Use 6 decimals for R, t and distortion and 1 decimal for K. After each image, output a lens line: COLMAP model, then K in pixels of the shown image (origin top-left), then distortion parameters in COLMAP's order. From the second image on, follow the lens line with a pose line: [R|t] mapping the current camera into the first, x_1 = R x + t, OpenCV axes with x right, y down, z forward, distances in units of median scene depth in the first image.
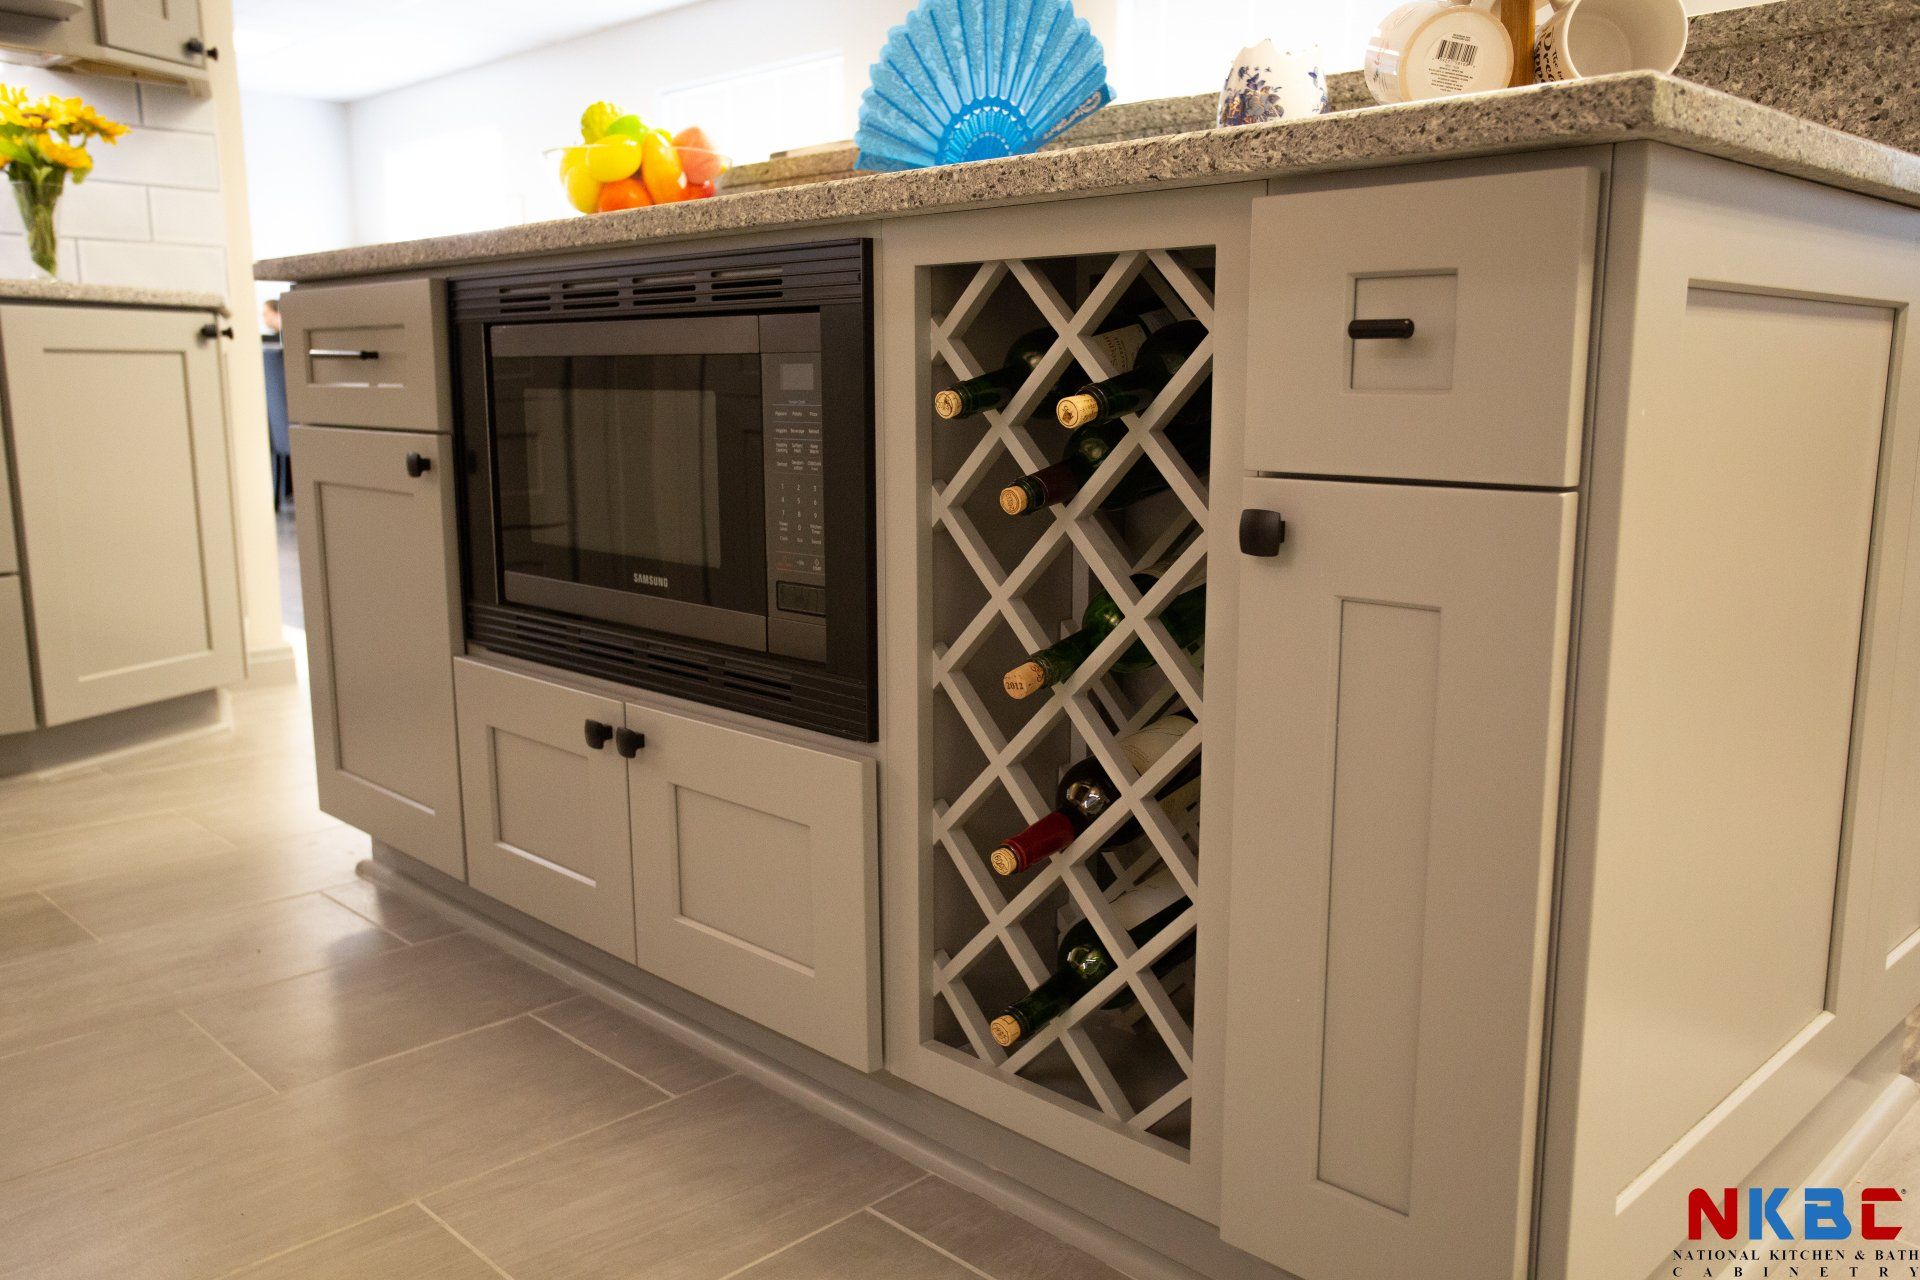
lens RADIAL K [[1586.5, 0, 959.6], [0, 1586.5, 644.0], [0, 0, 1]] dist [-0.003716, 0.020457]
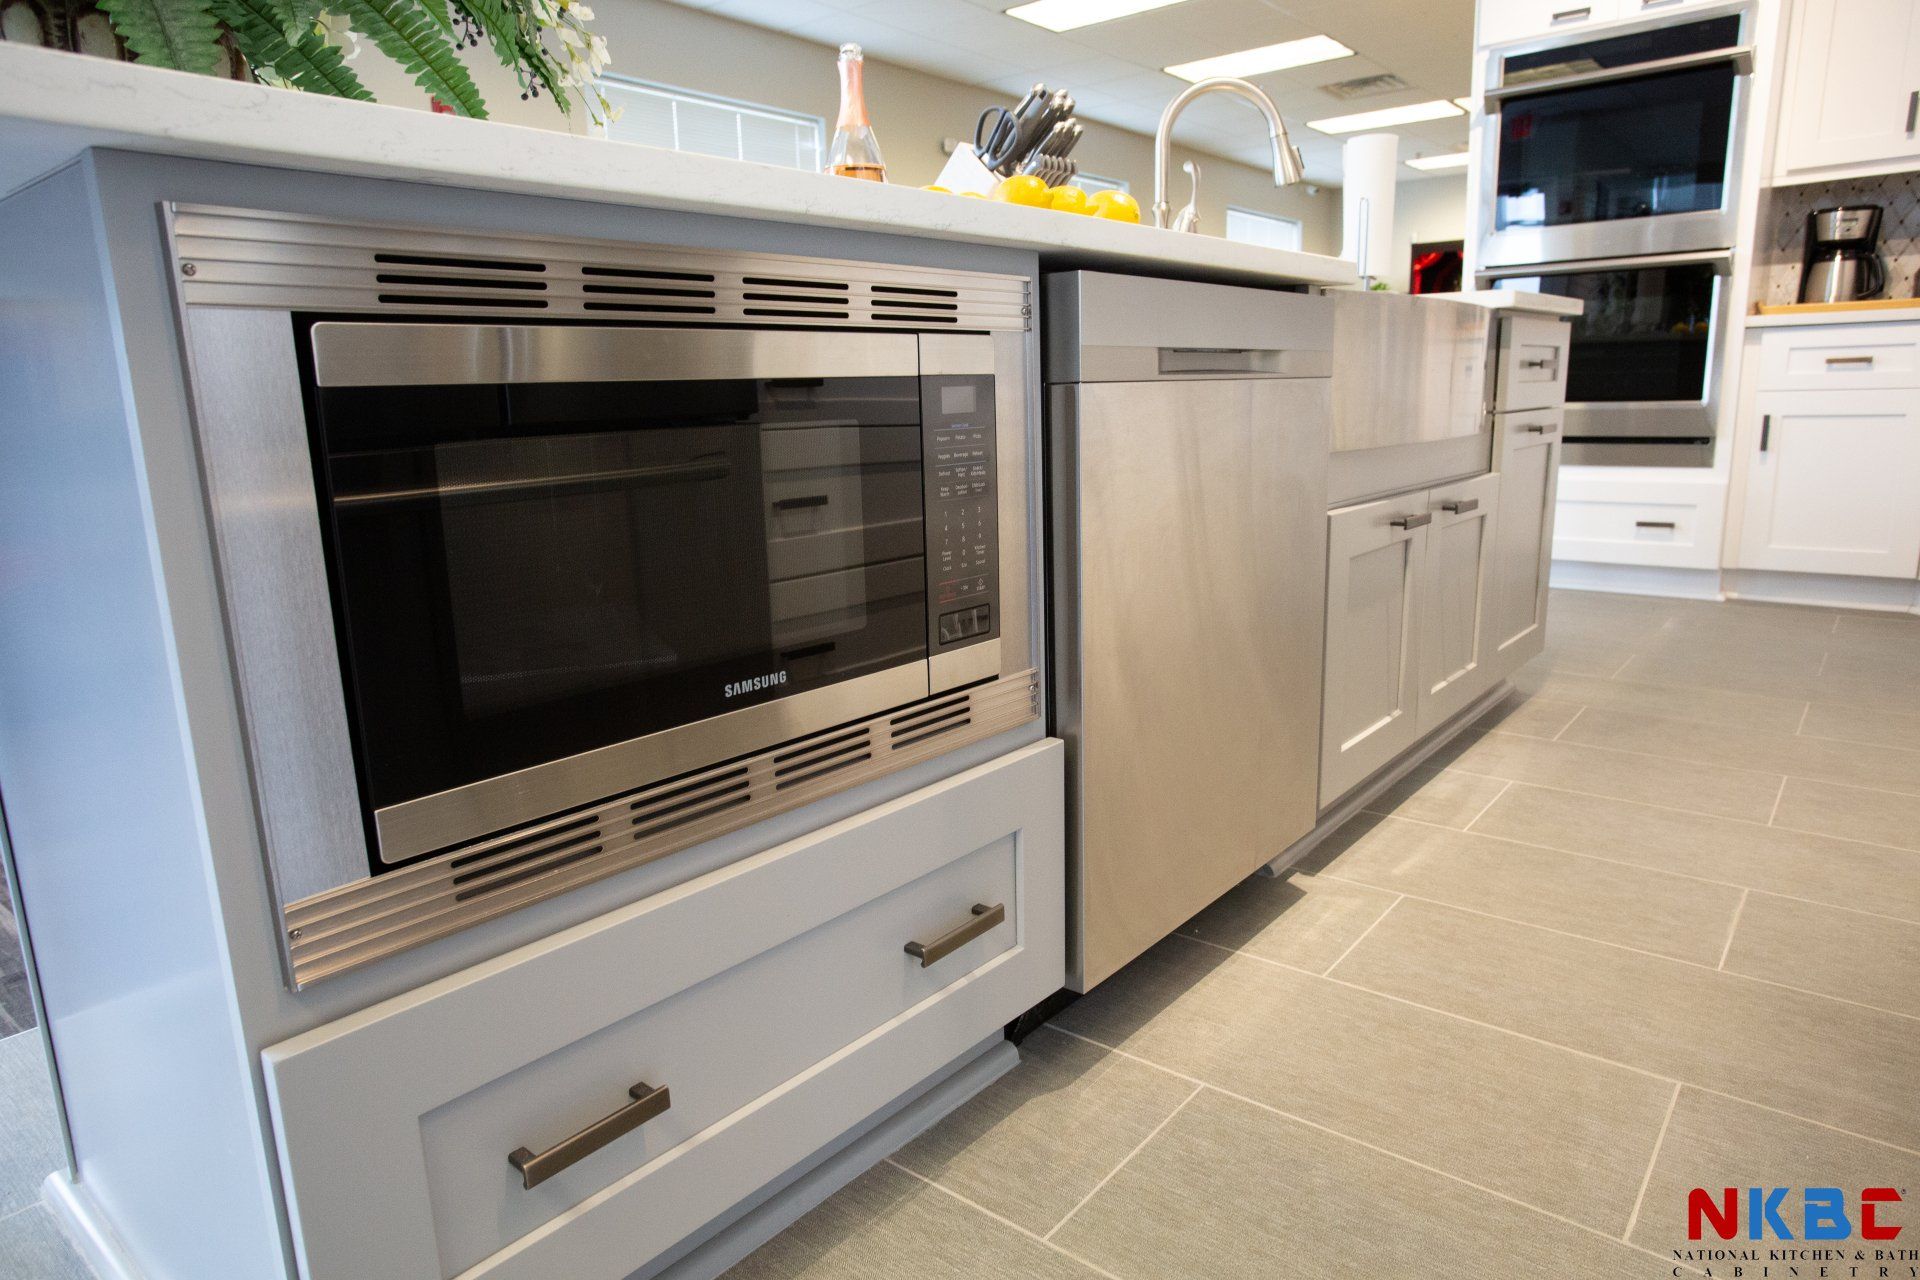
lens RADIAL K [[1198.4, 0, 958.9], [0, 1198.4, 646.3], [0, 0, 1]] dist [-0.040917, 0.024604]
pose [[-0.107365, -0.206109, 0.972621, -0.840433], [0.189386, 0.956124, 0.223519, -0.184957], [-0.976015, 0.208199, -0.063620, 1.061364]]
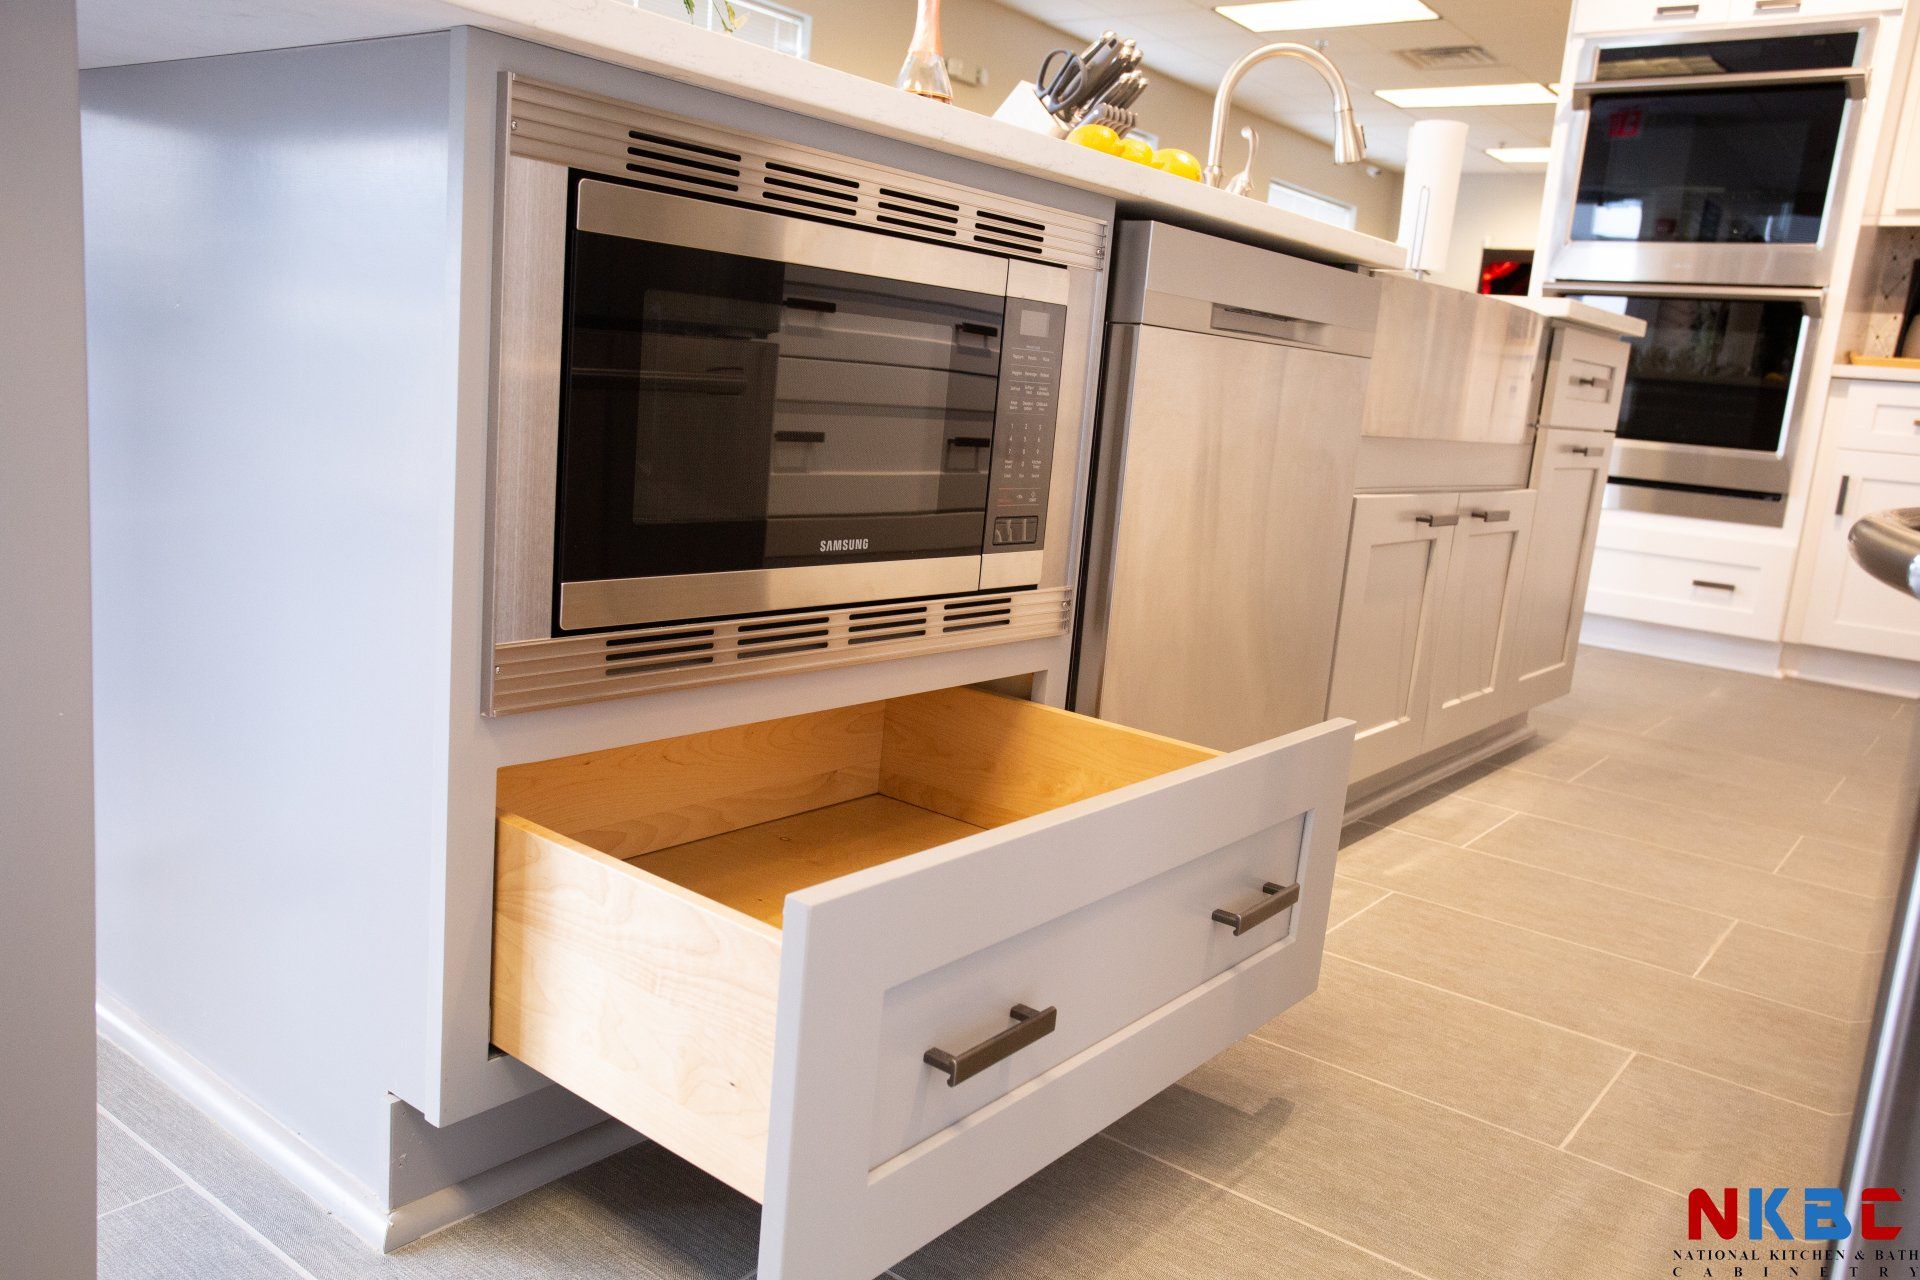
lens RADIAL K [[1501.0, 0, 963.2], [0, 1501.0, 642.7], [0, 0, 1]] dist [-0.018167, 0.045615]
pose [[-0.138137, -0.190551, 0.971910, -1.108121], [0.075368, 0.976450, 0.202153, -0.163639], [-0.987541, 0.101176, -0.120522, 1.173300]]
